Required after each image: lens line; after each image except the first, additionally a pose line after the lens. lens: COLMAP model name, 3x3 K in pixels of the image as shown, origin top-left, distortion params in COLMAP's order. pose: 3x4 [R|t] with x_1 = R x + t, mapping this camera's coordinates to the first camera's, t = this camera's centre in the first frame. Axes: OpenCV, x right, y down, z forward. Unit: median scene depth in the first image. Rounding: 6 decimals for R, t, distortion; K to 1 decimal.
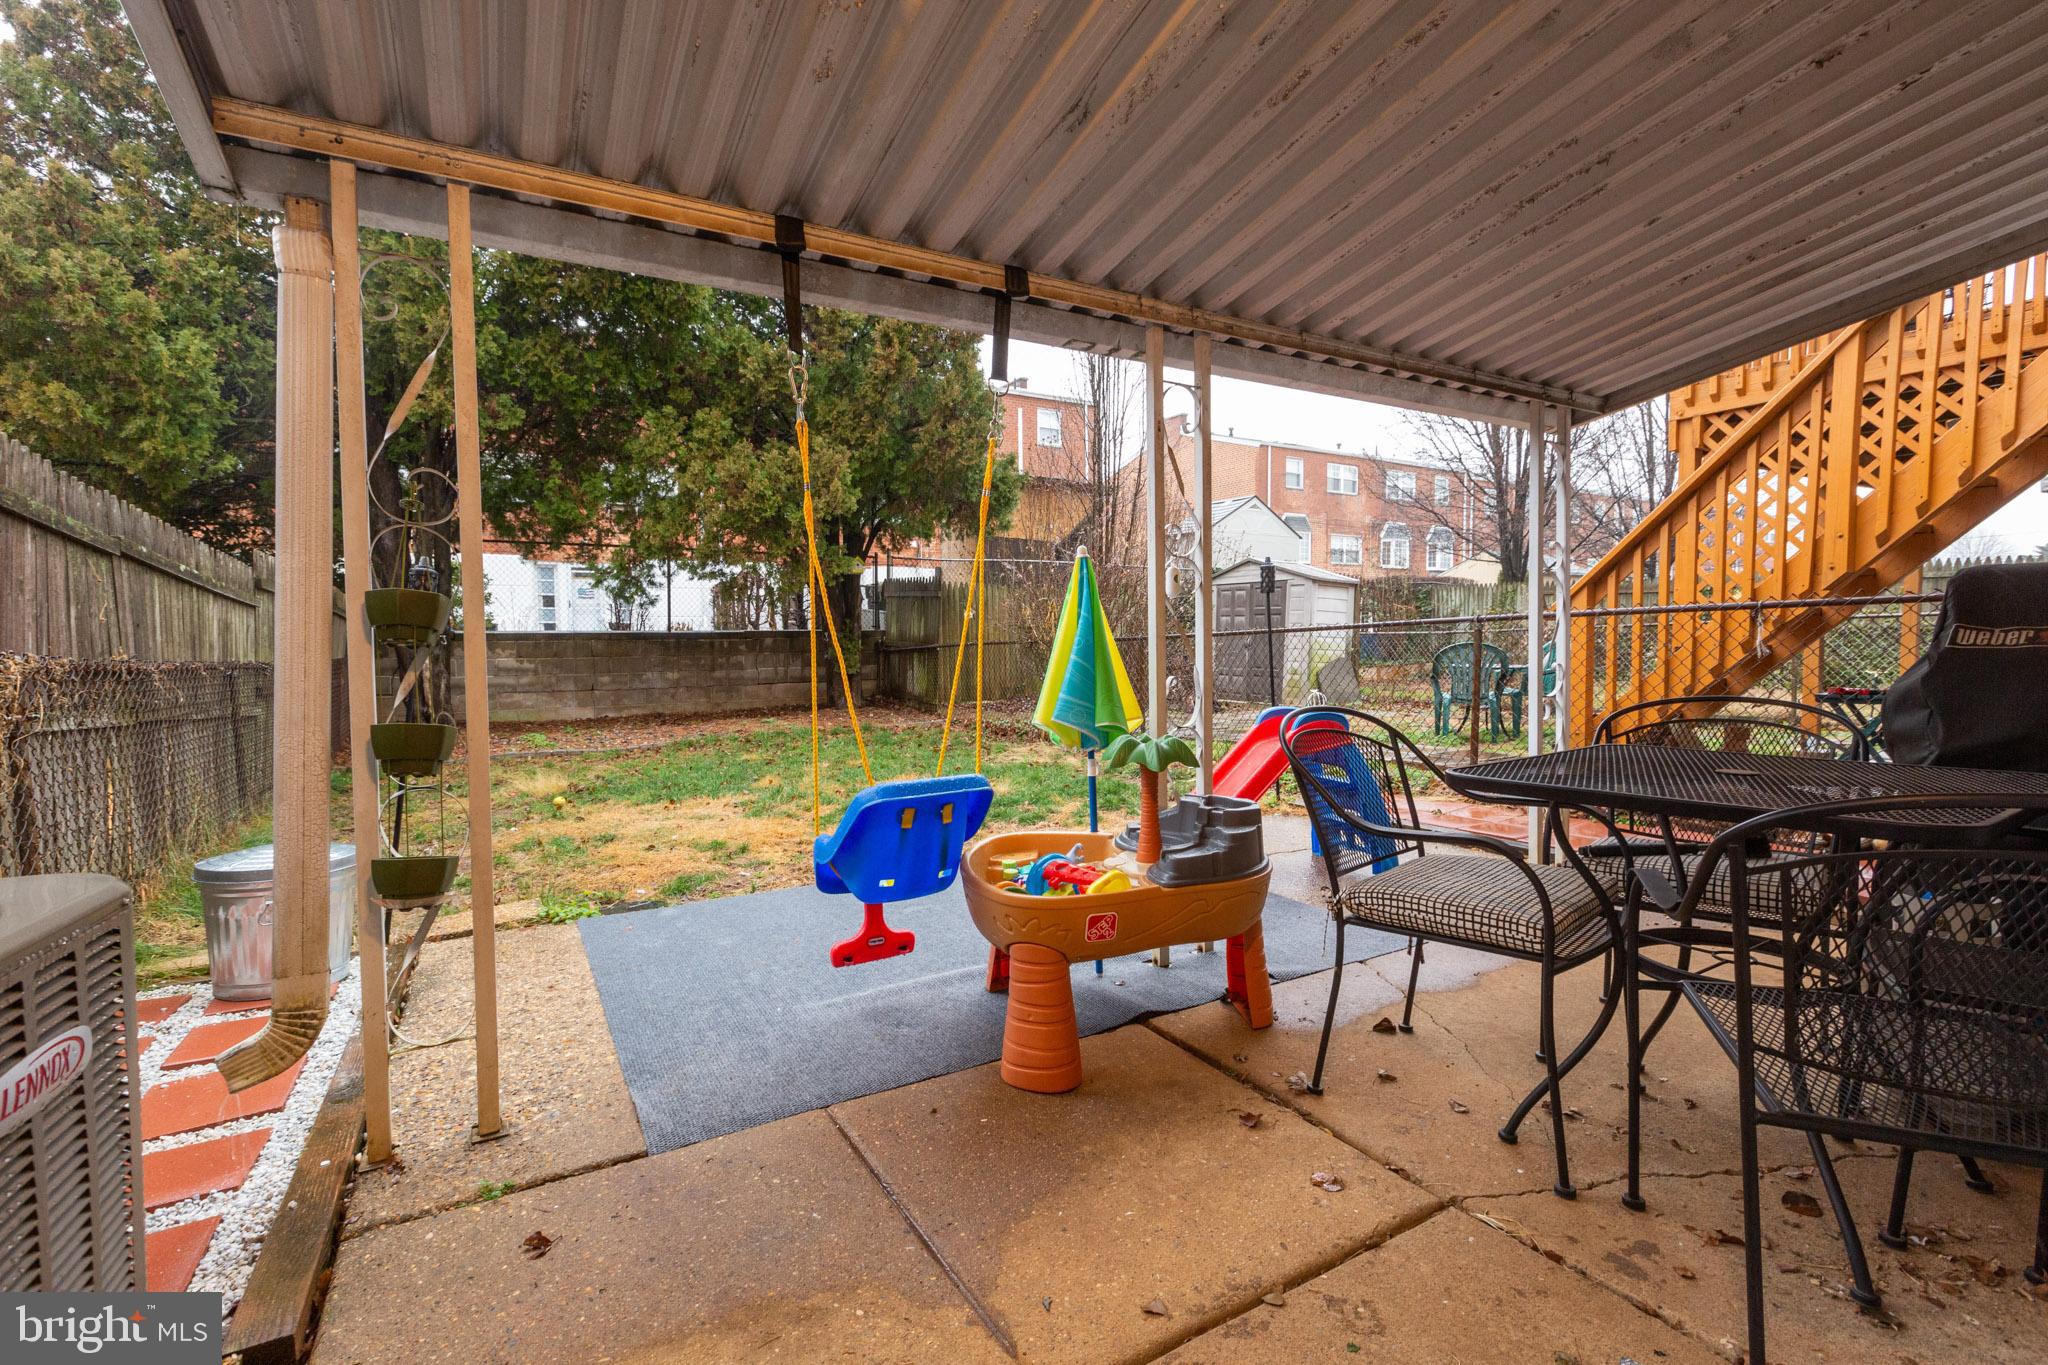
lens RADIAL K [[915.0, 0, 1024.0], [0, 915.0, 682.5], [0, 0, 1]] dist [-0.002064, -0.001197]
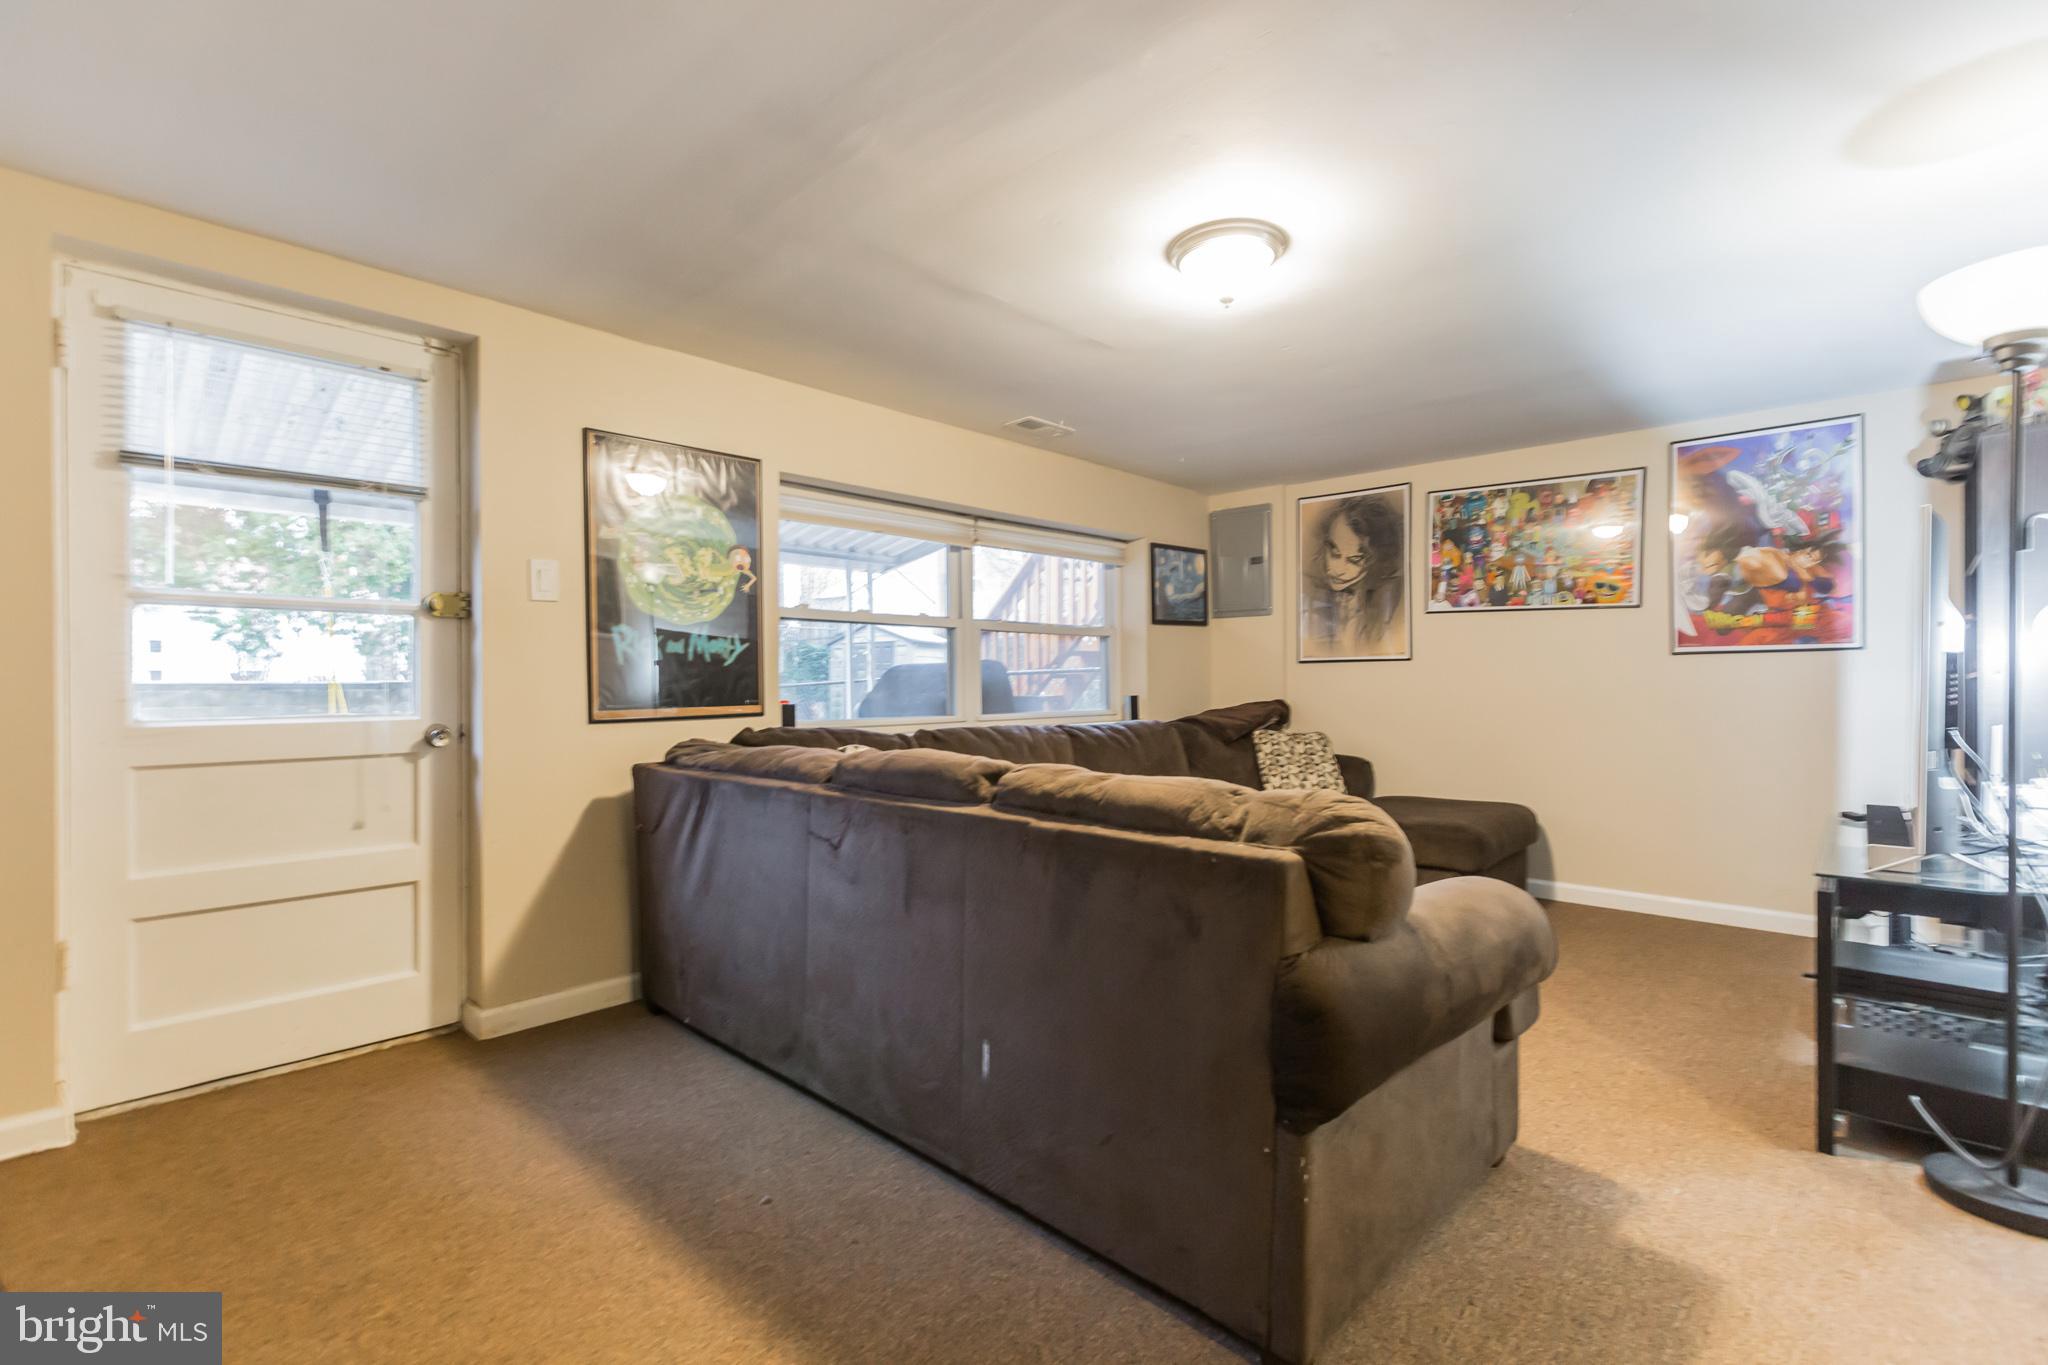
lens RADIAL K [[915.0, 0, 1024.0], [0, 915.0, 682.5], [0, 0, 1]] dist [-0.002064, -0.001197]
pose [[0.960686, 0.002602, 0.277623, 0.135529], [0.011934, 0.998645, -0.050657, 0.007878], [-0.277379, 0.051978, 0.959353, -0.264088]]
